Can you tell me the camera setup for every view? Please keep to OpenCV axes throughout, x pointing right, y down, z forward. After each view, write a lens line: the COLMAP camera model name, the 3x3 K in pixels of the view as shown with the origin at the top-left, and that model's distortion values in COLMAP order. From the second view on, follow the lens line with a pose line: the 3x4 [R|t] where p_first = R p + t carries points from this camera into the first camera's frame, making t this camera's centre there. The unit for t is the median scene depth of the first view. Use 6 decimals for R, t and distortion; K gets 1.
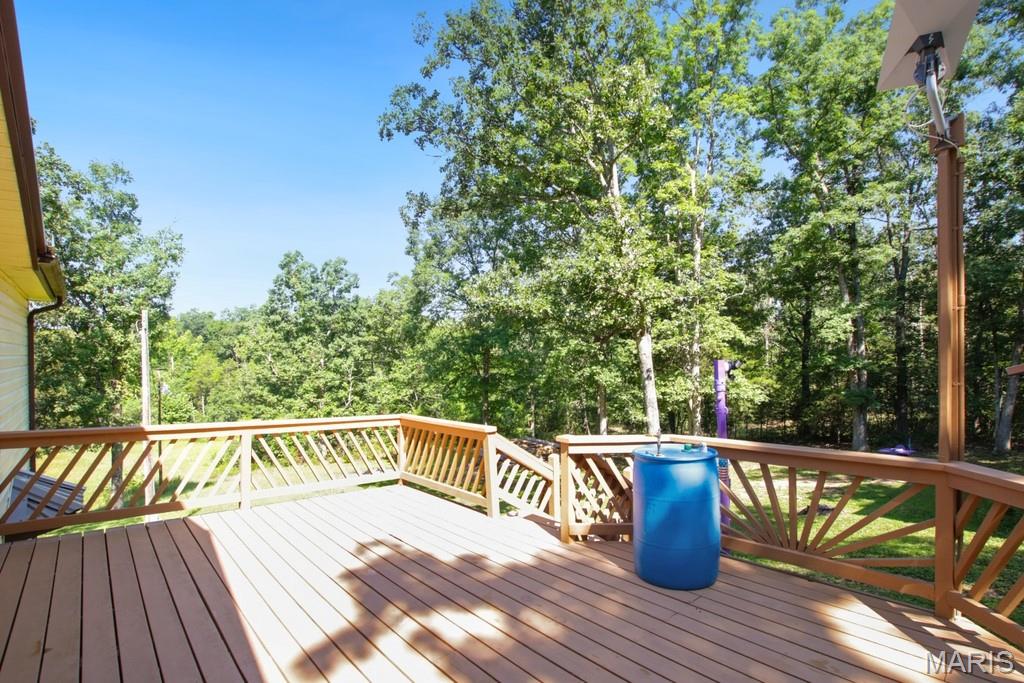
lens RADIAL K [[491.4, 0, 513.8], [0, 491.4, 365.0], [0, 0, 1]] dist [-0.023422, -0.000227]
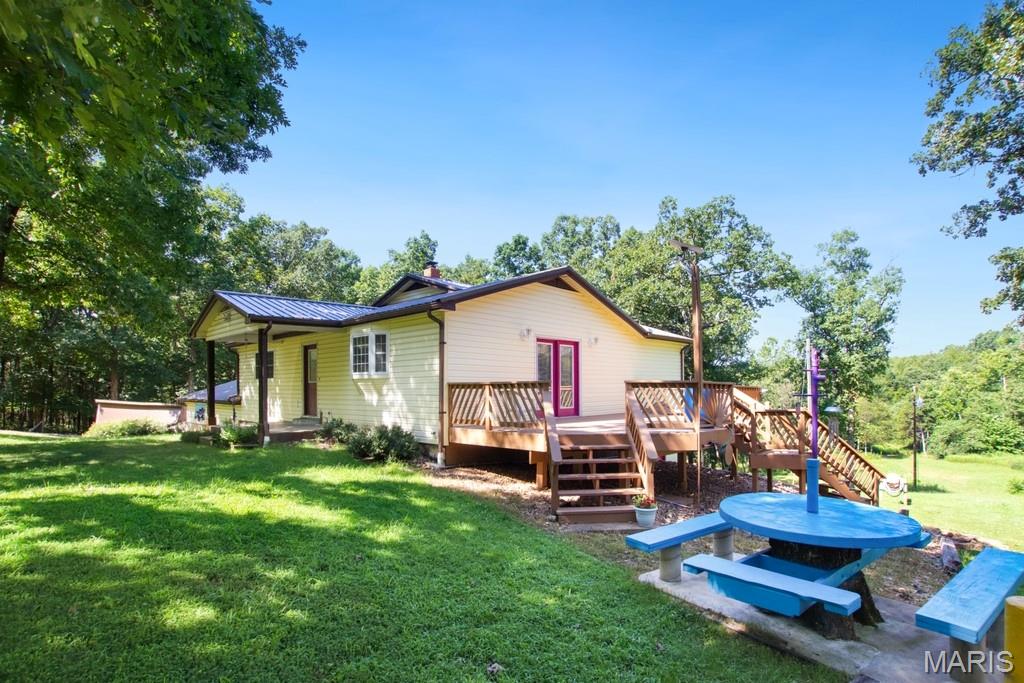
lens RADIAL K [[485.4, 0, 513.9], [0, 485.4, 389.1], [0, 0, 1]] dist [-0.028901, -0.000263]
pose [[0.086766, 0.000786, -0.996228, 0.260849], [-0.001984, 0.999998, 0.000616, 0.018053], [0.996227, 0.001923, 0.086767, -0.026955]]
